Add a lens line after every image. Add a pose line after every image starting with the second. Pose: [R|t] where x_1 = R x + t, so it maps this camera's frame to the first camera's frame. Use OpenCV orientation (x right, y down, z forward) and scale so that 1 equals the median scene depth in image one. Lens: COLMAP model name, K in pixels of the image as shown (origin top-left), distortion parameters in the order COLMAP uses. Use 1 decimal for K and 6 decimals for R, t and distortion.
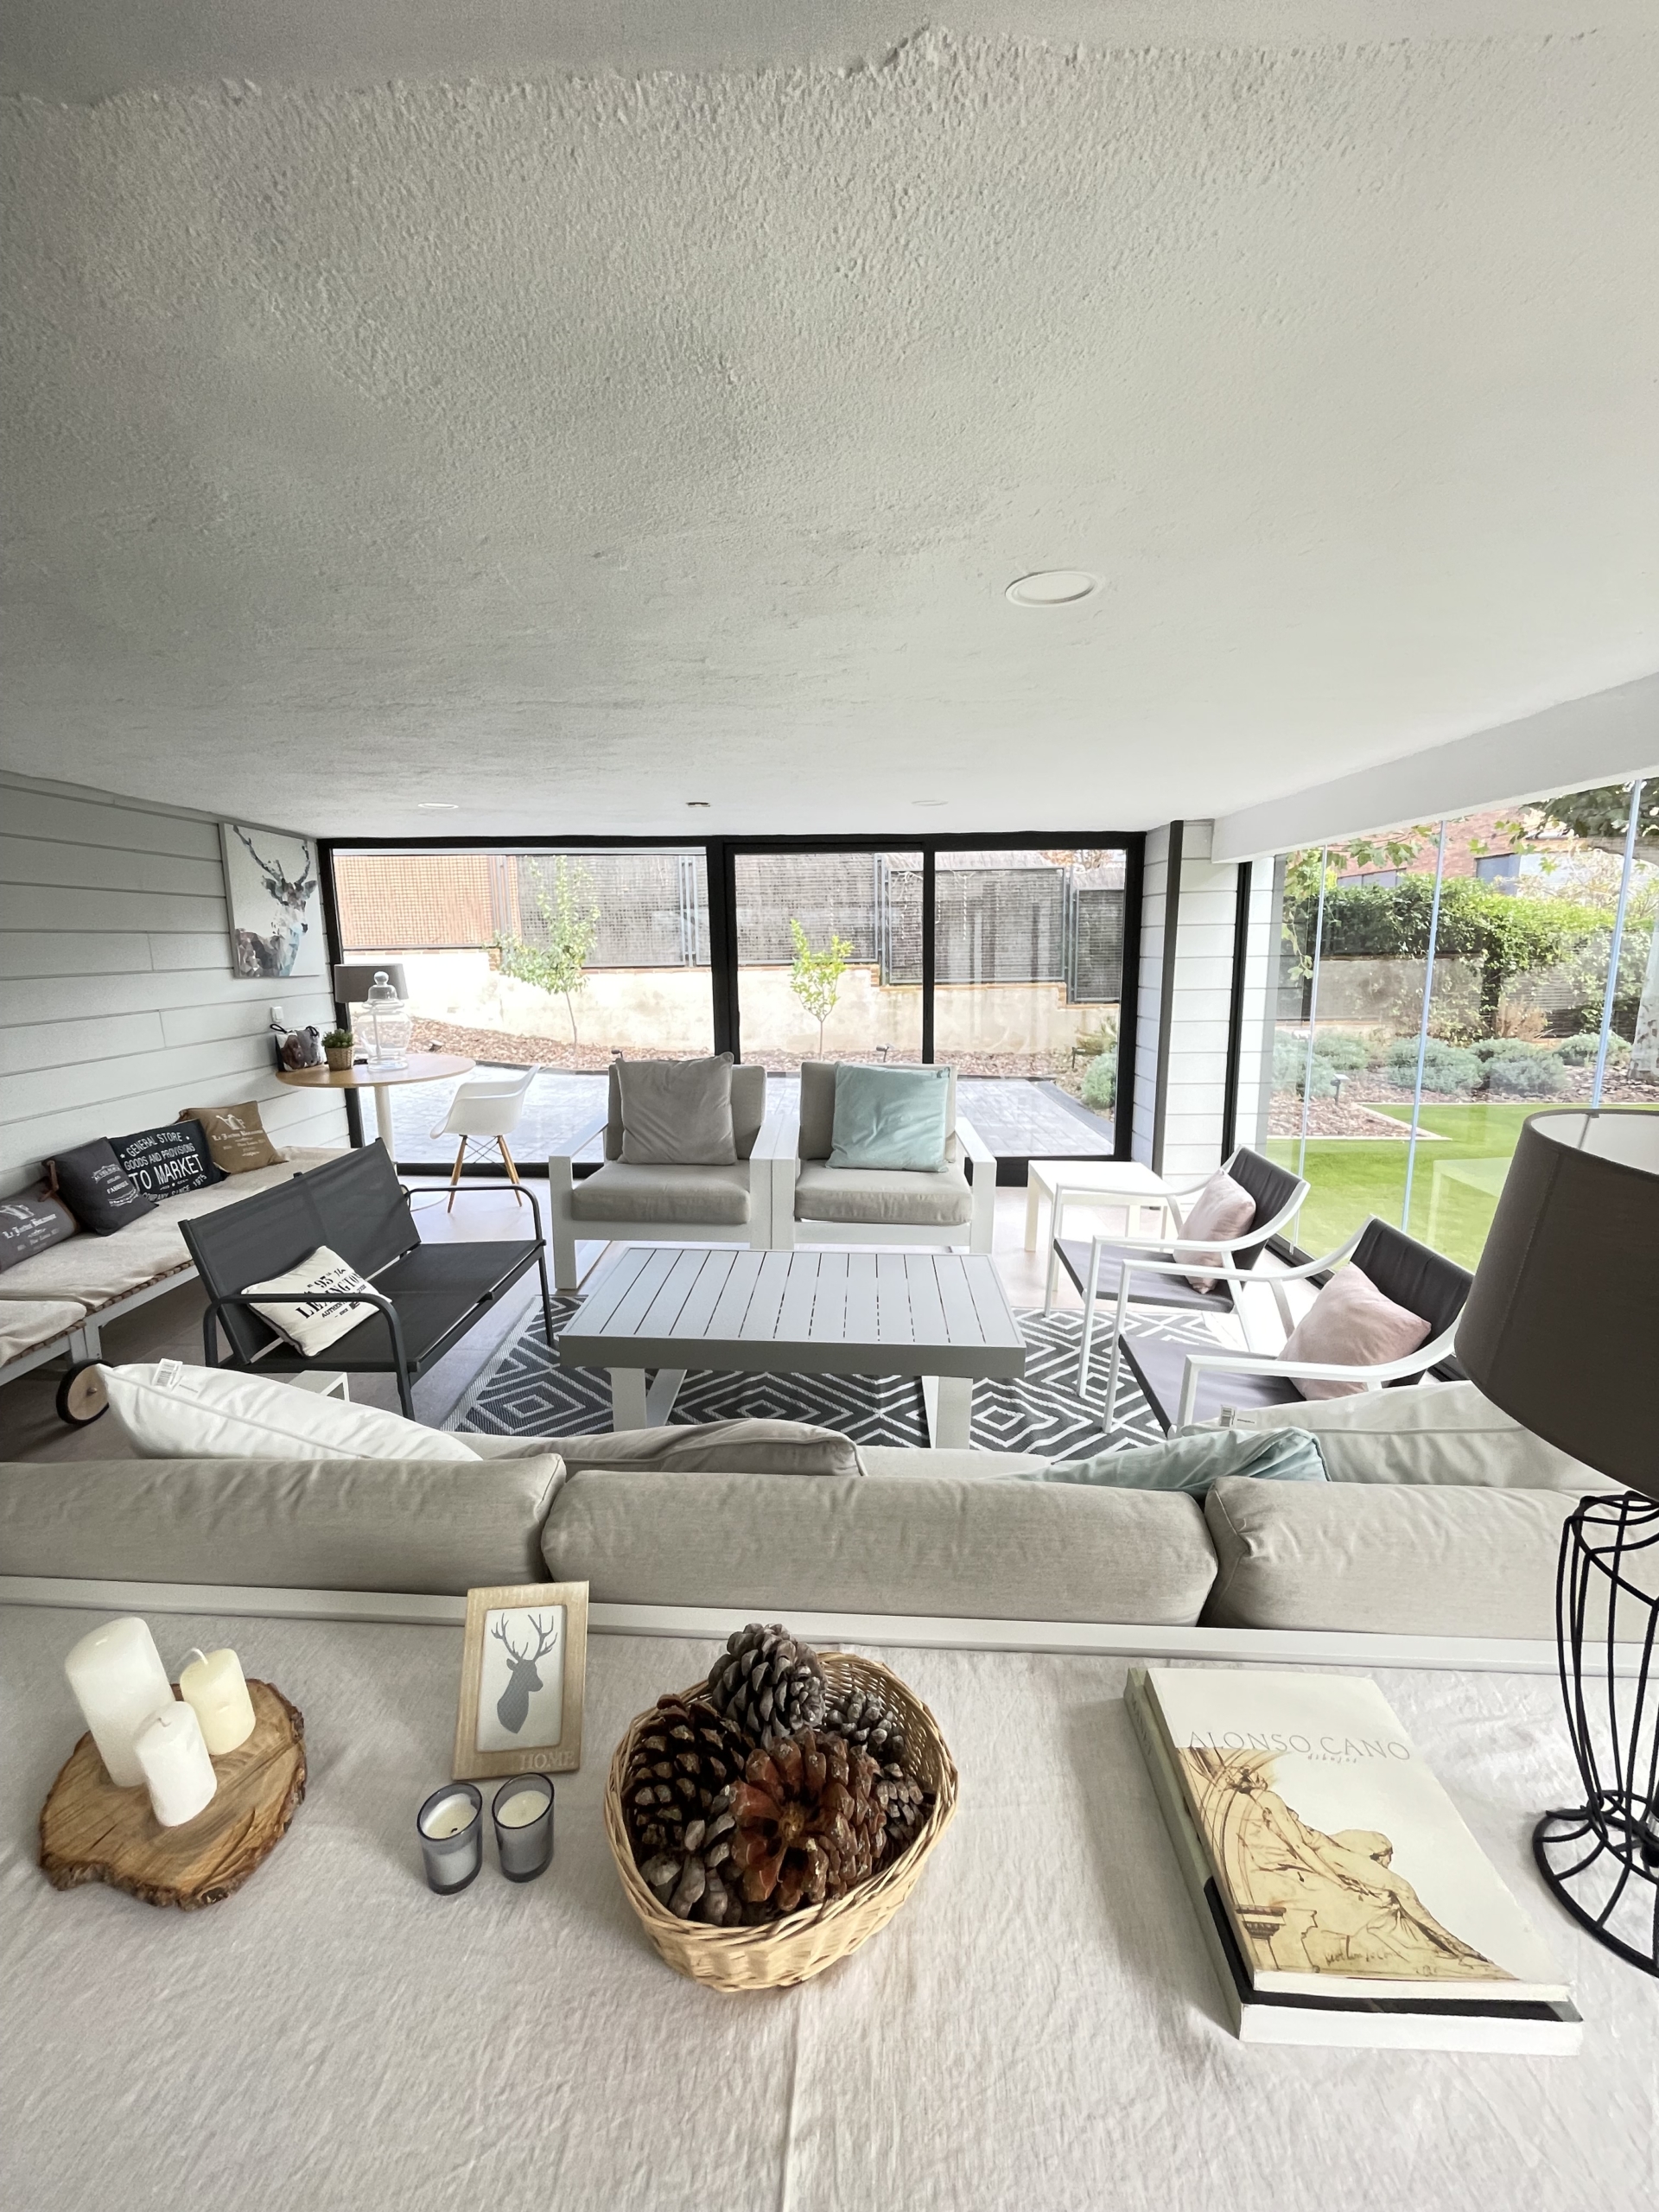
lens RADIAL K [[908.4, 0, 828.4], [0, 908.4, 1095.7], [0, 0, 1]] dist [-0.008244, 0.000227]
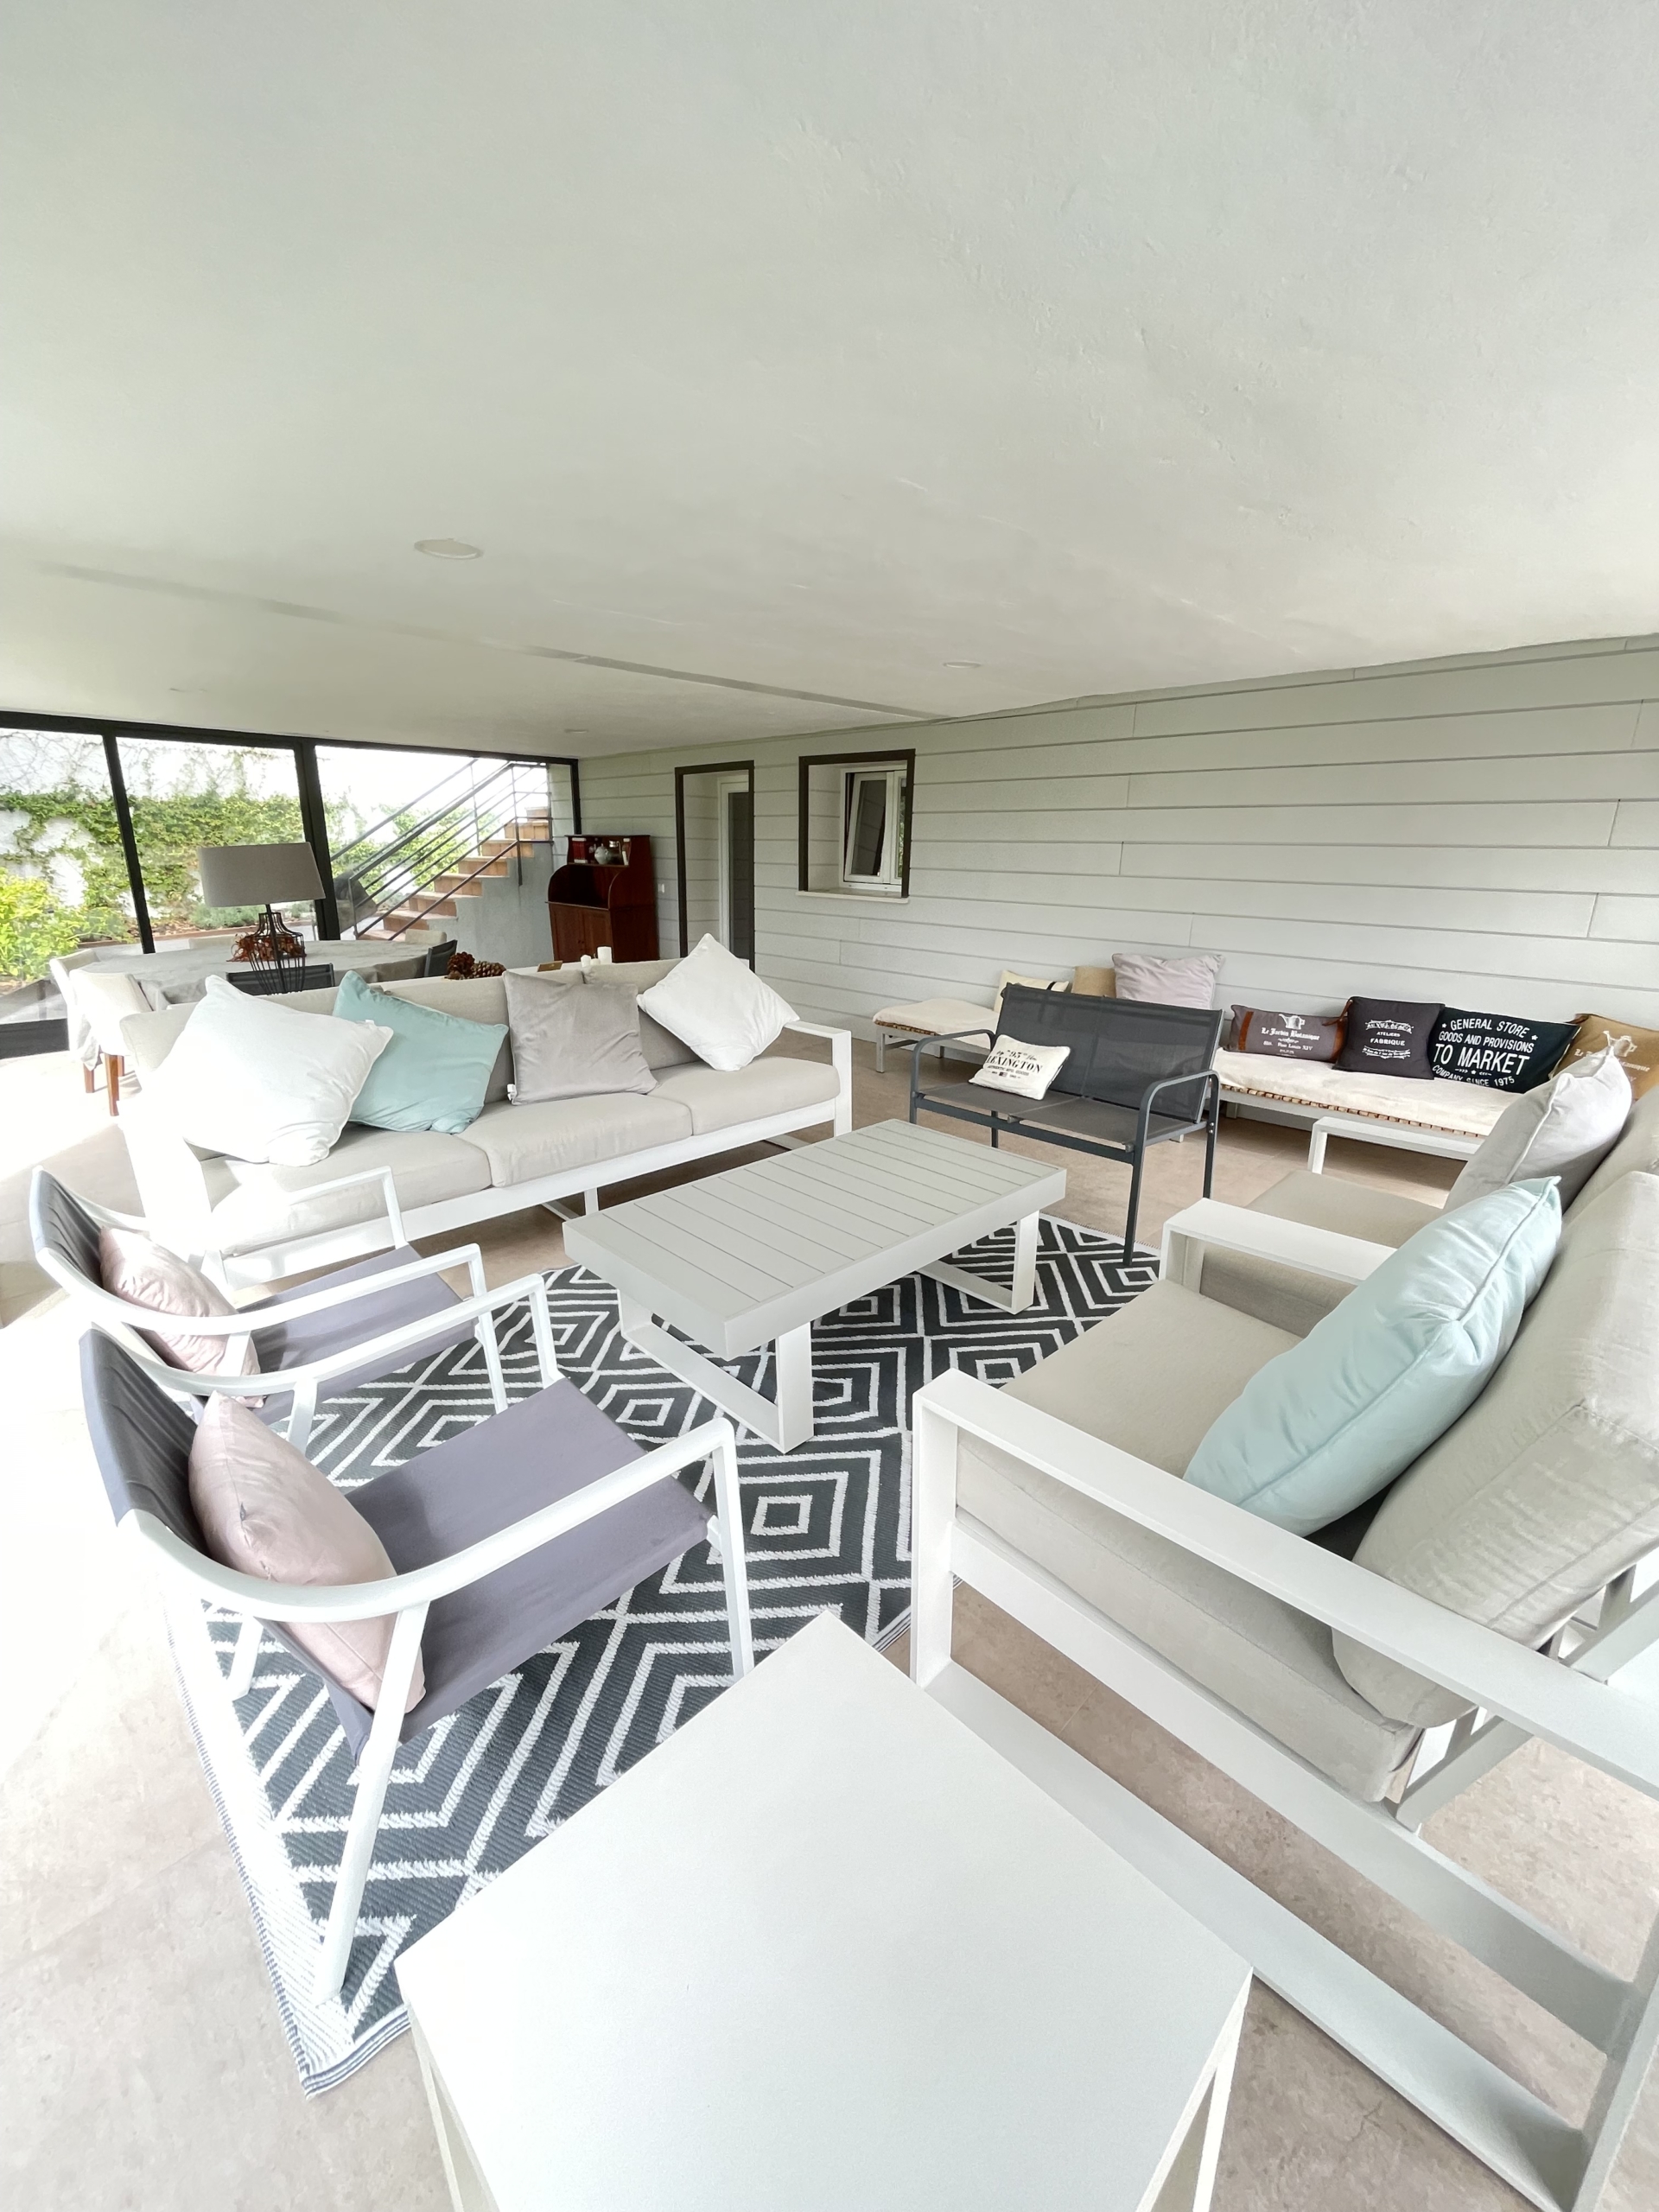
lens RADIAL K [[908.4, 0, 833.5], [0, 908.4, 1099.8], [0, 0, 1]] dist [-0.008244, 0.000227]
pose [[-0.684869, 0.200567, -0.700519, 0.431999], [-0.128323, 0.913149, 0.386902, -0.163596], [0.717278, 0.354870, -0.599649, 1.124613]]
